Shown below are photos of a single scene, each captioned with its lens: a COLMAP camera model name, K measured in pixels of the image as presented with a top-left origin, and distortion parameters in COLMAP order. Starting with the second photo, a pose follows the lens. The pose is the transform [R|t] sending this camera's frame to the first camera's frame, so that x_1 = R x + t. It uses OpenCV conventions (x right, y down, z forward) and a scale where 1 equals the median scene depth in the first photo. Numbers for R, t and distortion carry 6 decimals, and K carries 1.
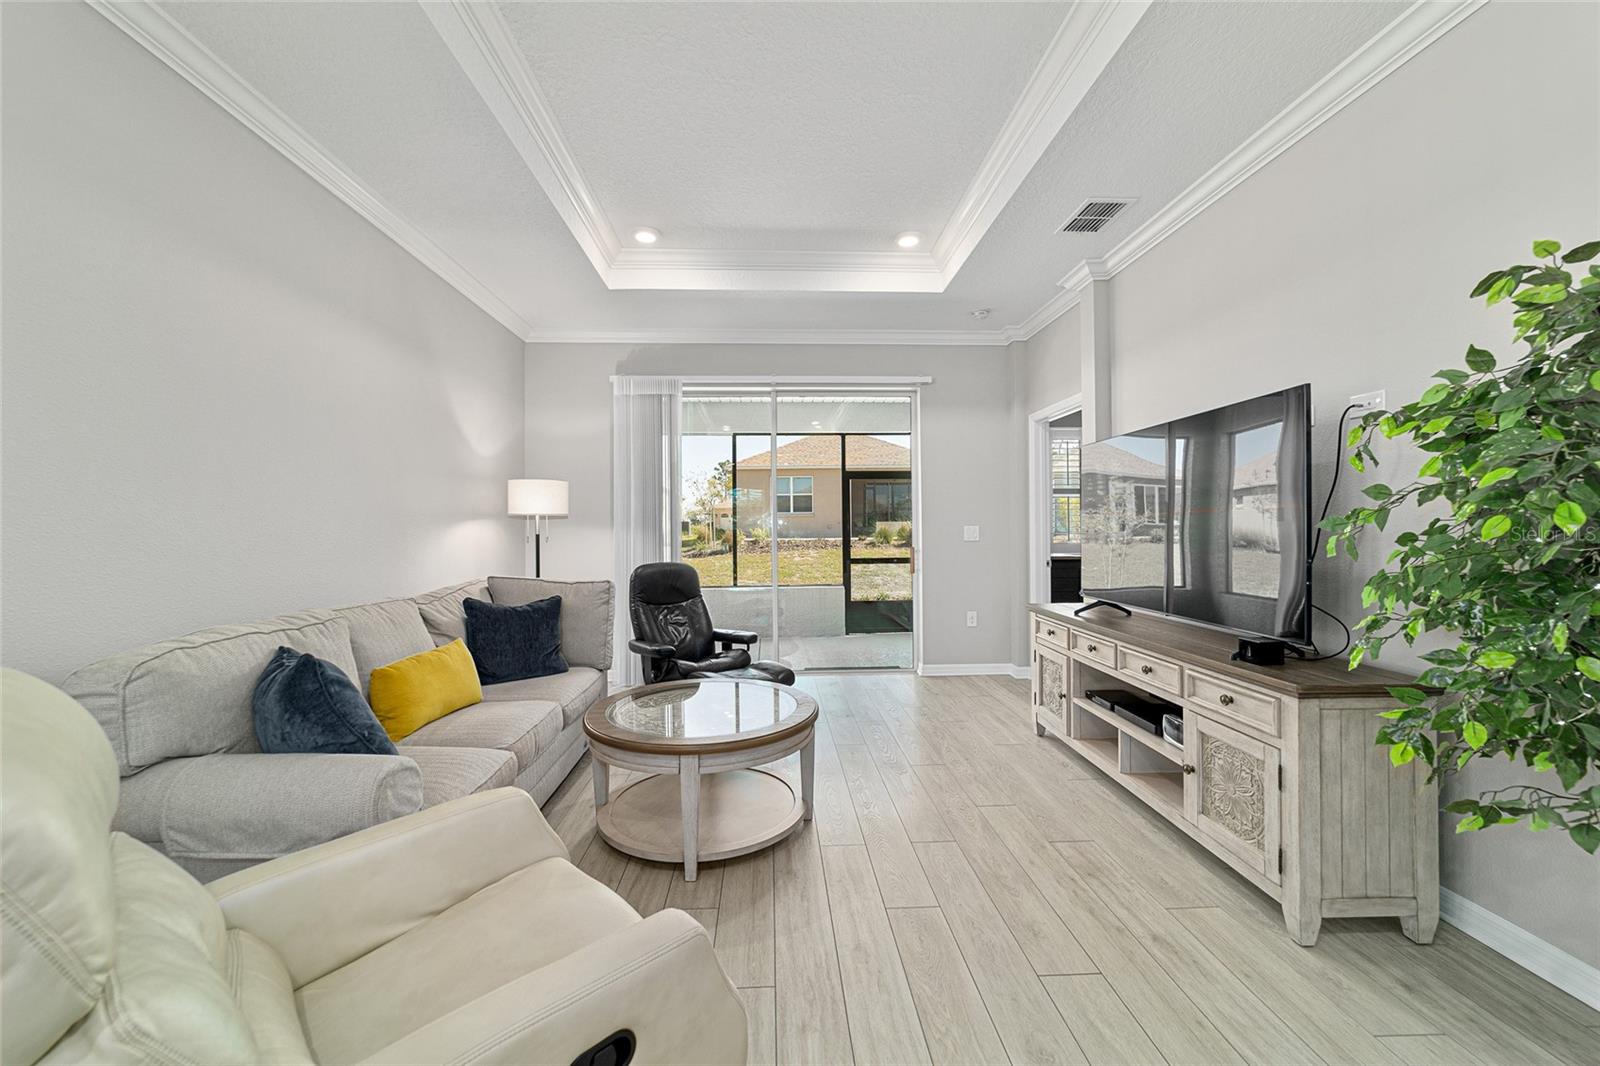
lens RADIAL K [[614.4, 0, 795.7], [0, 614.4, 527.8], [0, 0, 1]] dist [-0.018407, 0.009806]
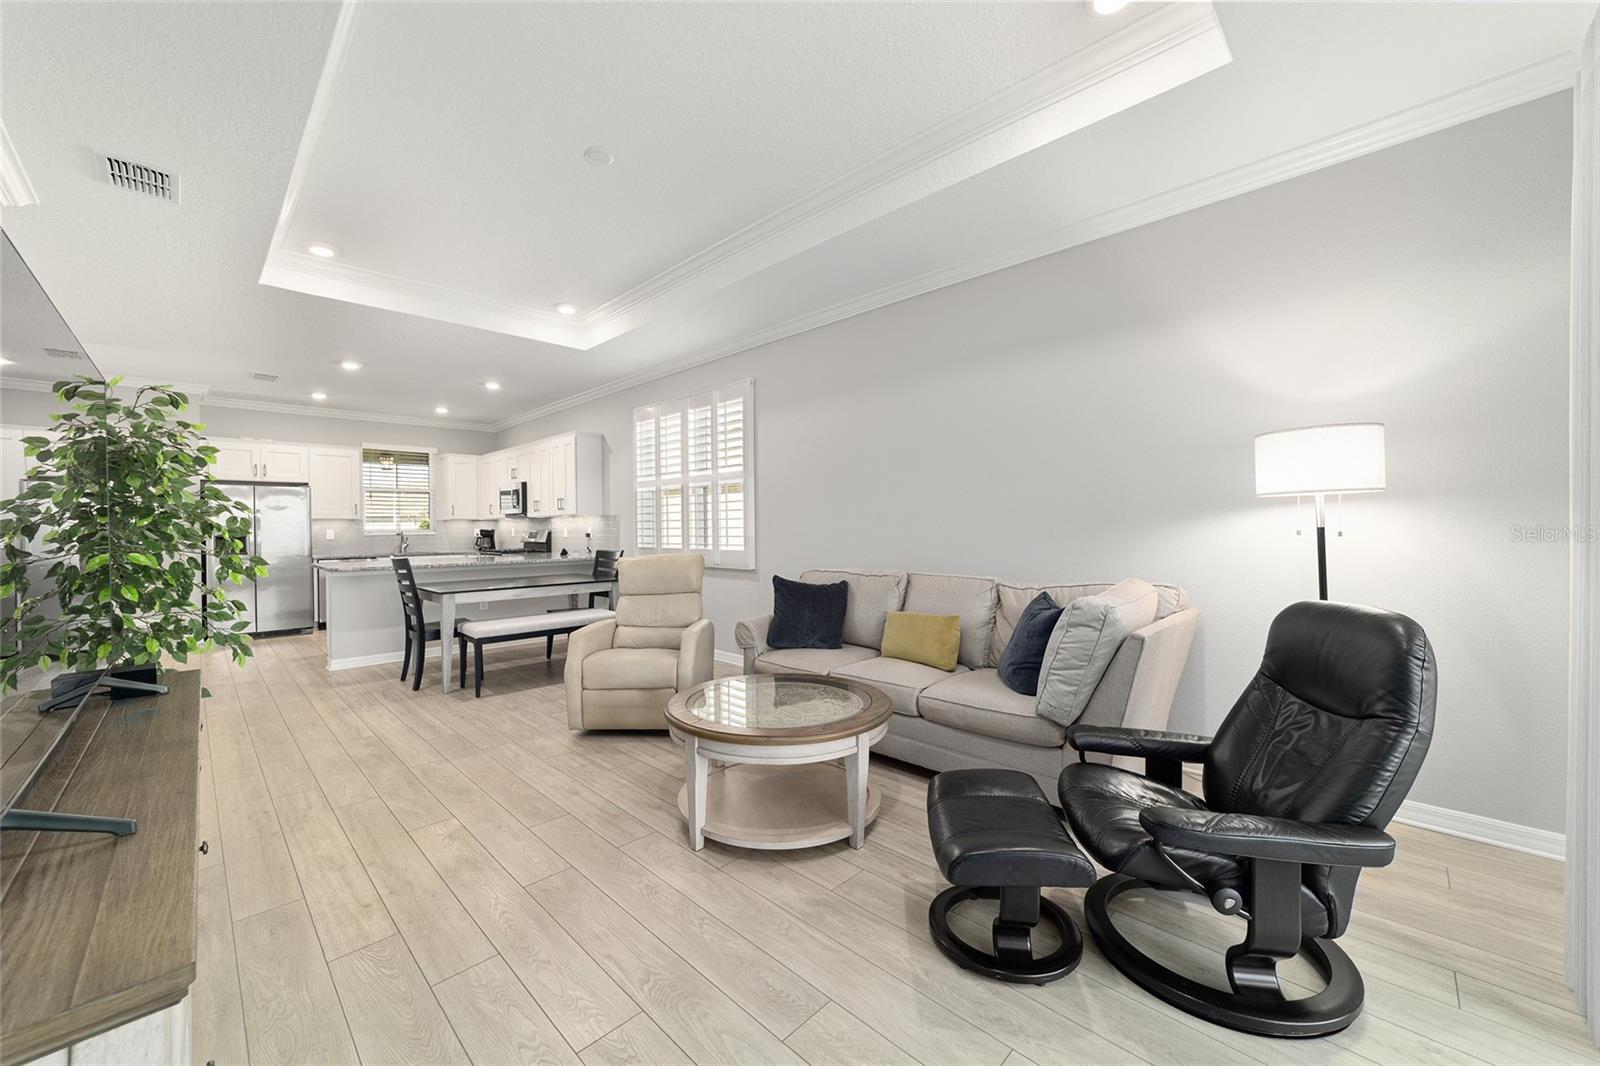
lens RADIAL K [[614.4, 0, 795.7], [0, 614.4, 527.8], [0, 0, 1]] dist [-0.018407, 0.009806]
pose [[-0.734908, 0.013862, -0.678025, 0.537078], [0.015391, 0.999874, 0.003759, -0.000153], [0.677992, -0.007673, -0.735030, 1.829691]]
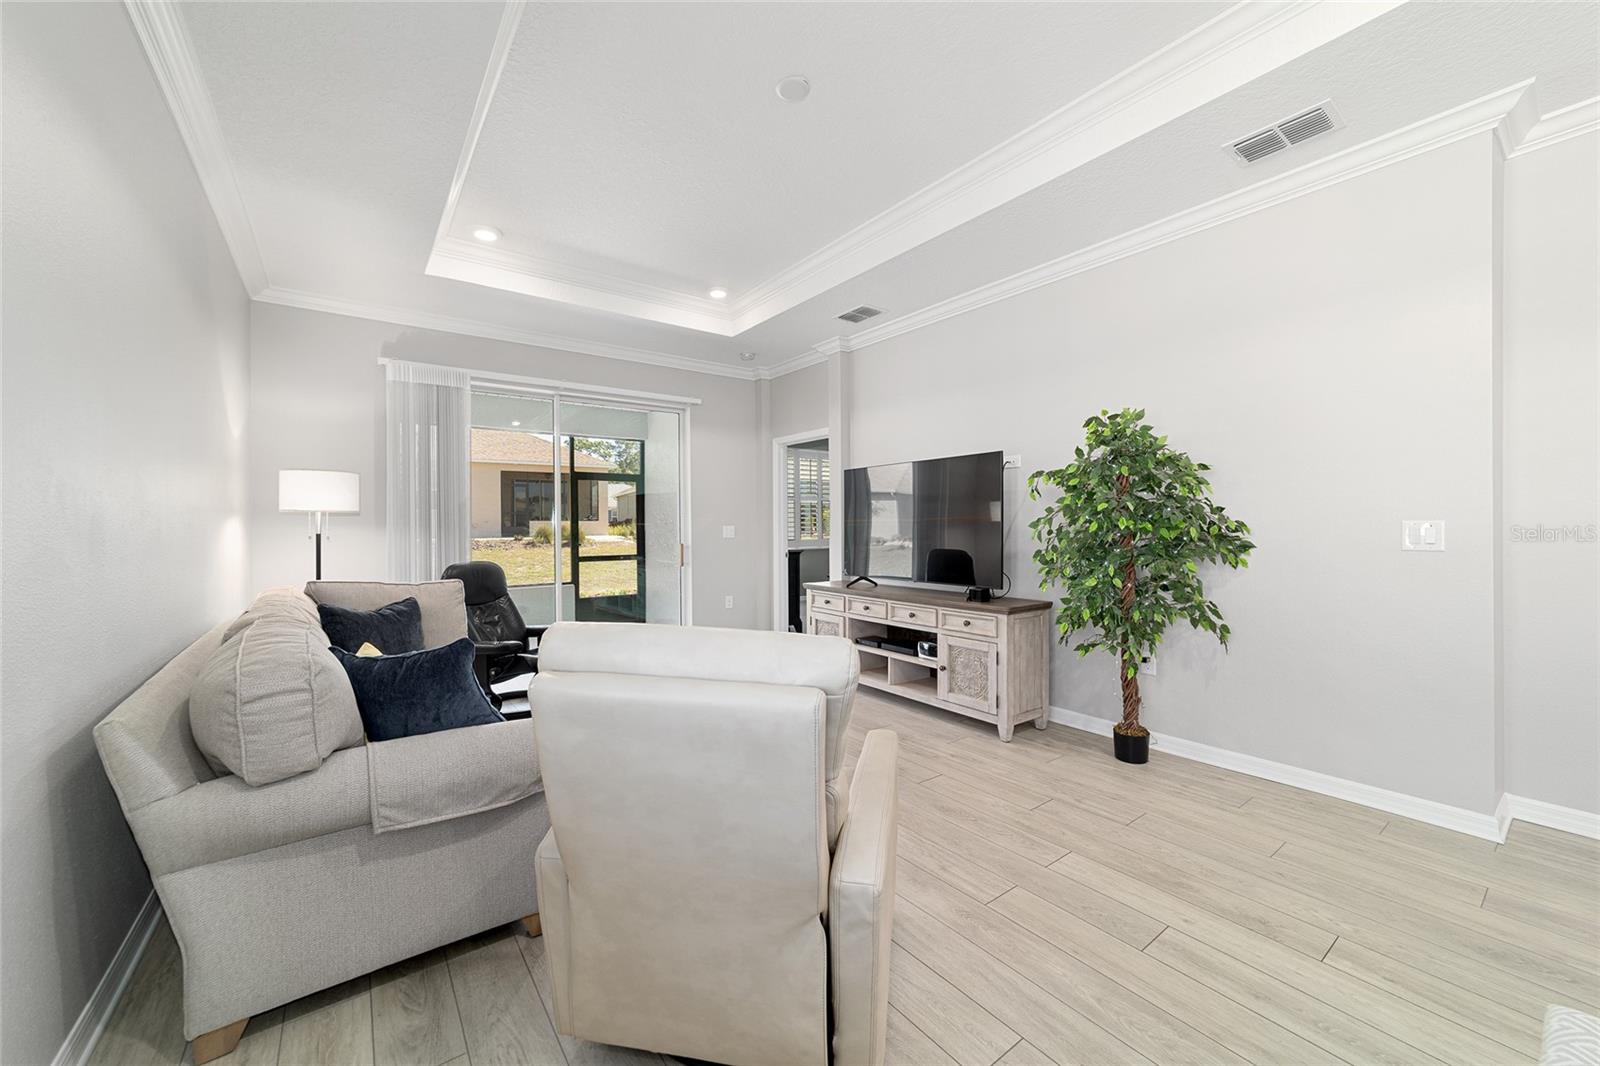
lens RADIAL K [[614.4, 0, 795.7], [0, 614.4, 527.8], [0, 0, 1]] dist [-0.018407, 0.009806]
pose [[0.827862, 0.000682, 0.560932, -0.578914], [-0.001016, 0.999999, 0.000283, 0.002451], [-0.560931, -0.000804, 0.827862, -0.166113]]
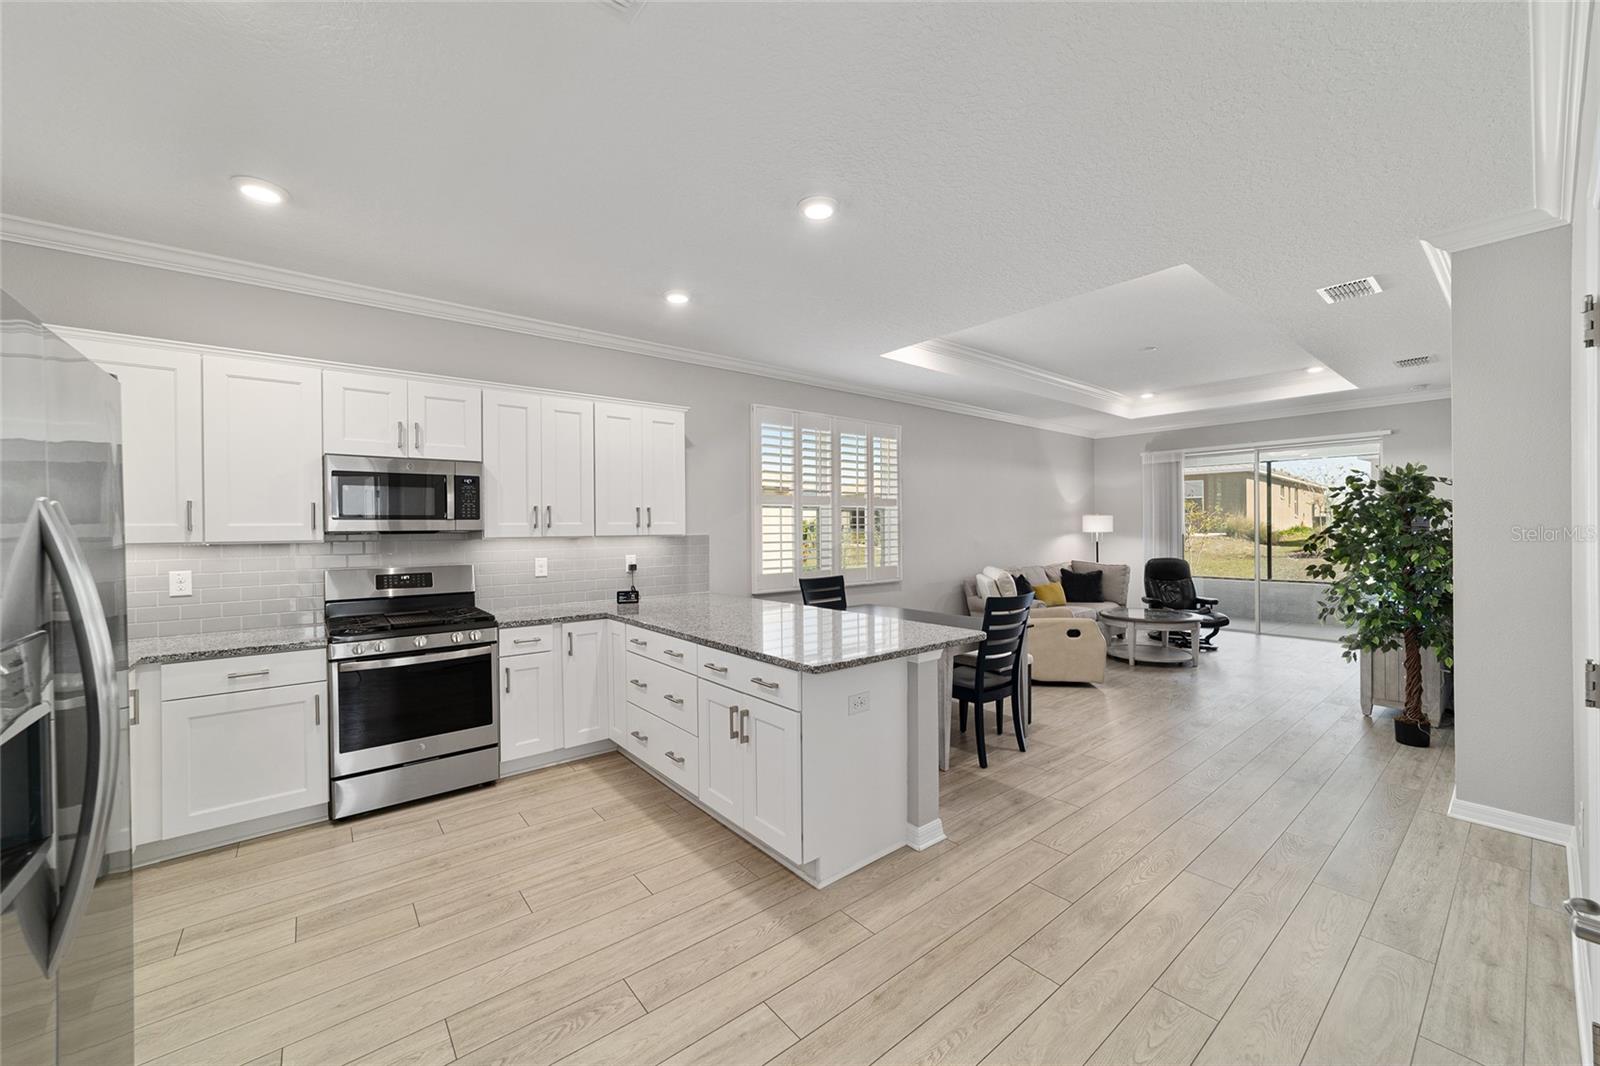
lens RADIAL K [[614.4, 0, 795.7], [0, 614.4, 527.8], [0, 0, 1]] dist [-0.018407, 0.009806]
pose [[0.599537, -0.000023, -0.800347, 1.009852], [0.007896, 0.999951, 0.005887, -0.093705], [0.800308, -0.009849, 0.599508, -1.708098]]
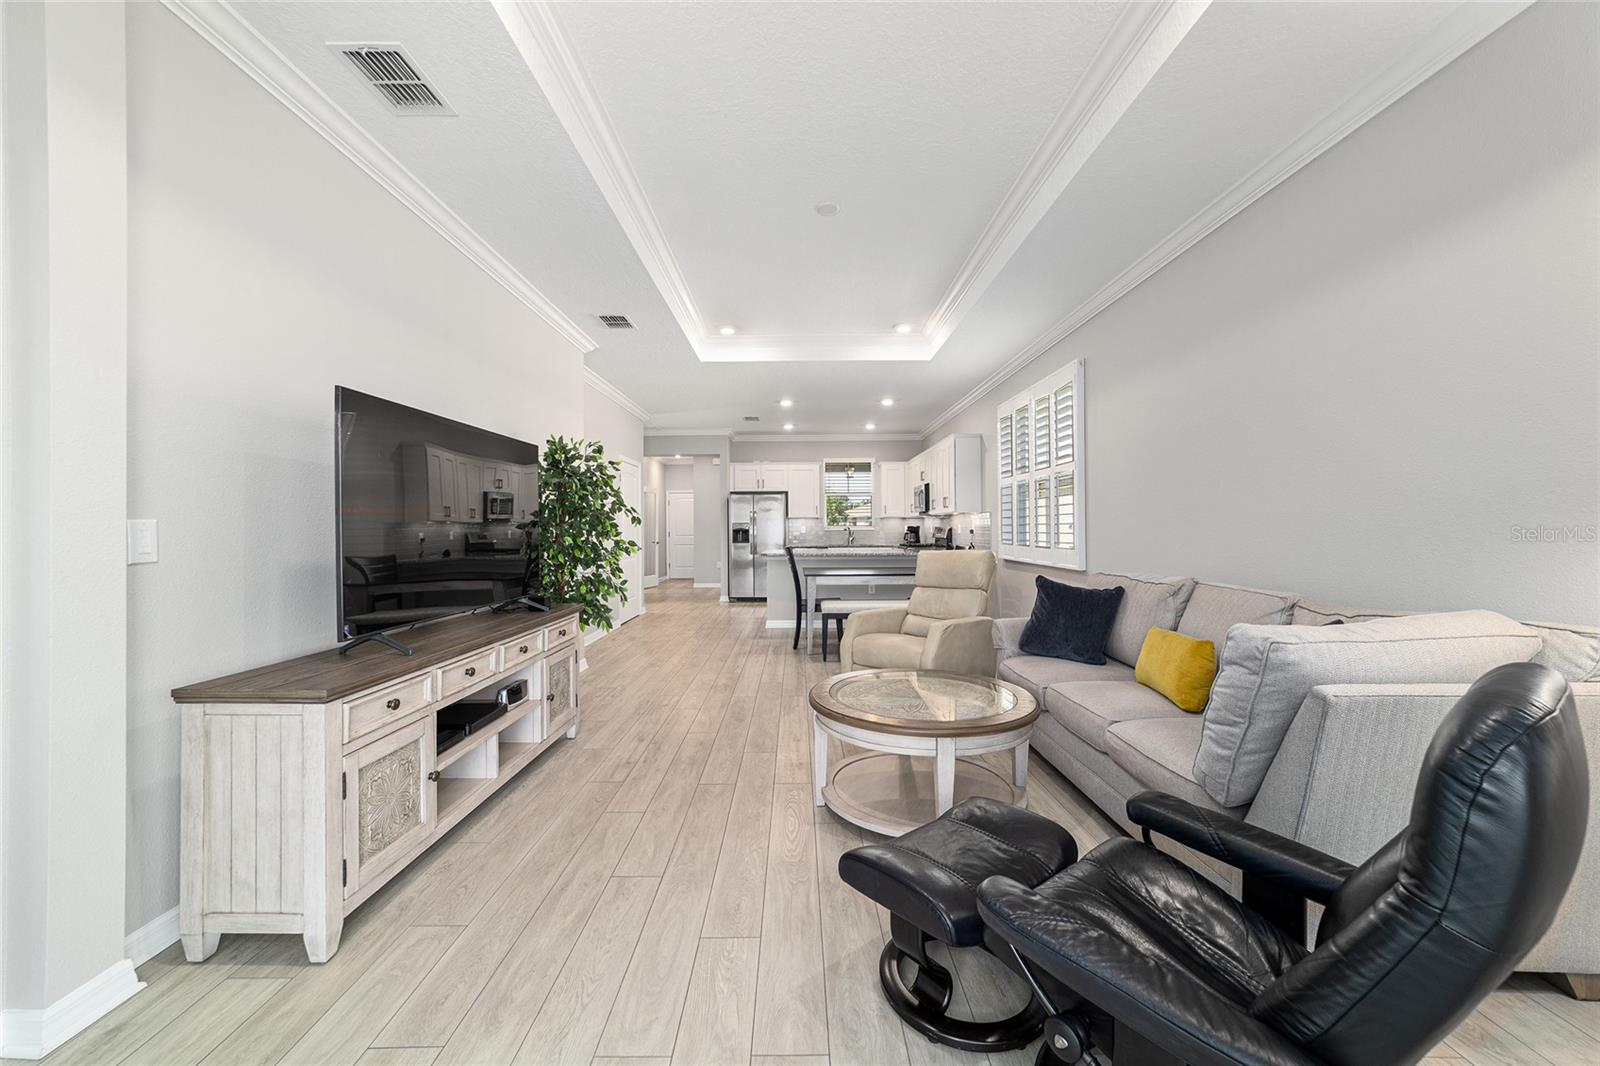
lens RADIAL K [[614.4, 0, 795.7], [0, 614.4, 527.8], [0, 0, 1]] dist [-0.018407, 0.009806]
pose [[-0.998924, 0.011835, 0.044841, 0.012115], [0.011676, 0.999925, -0.003805, 0.013741], [-0.044883, -0.003277, -0.998987, 2.100780]]
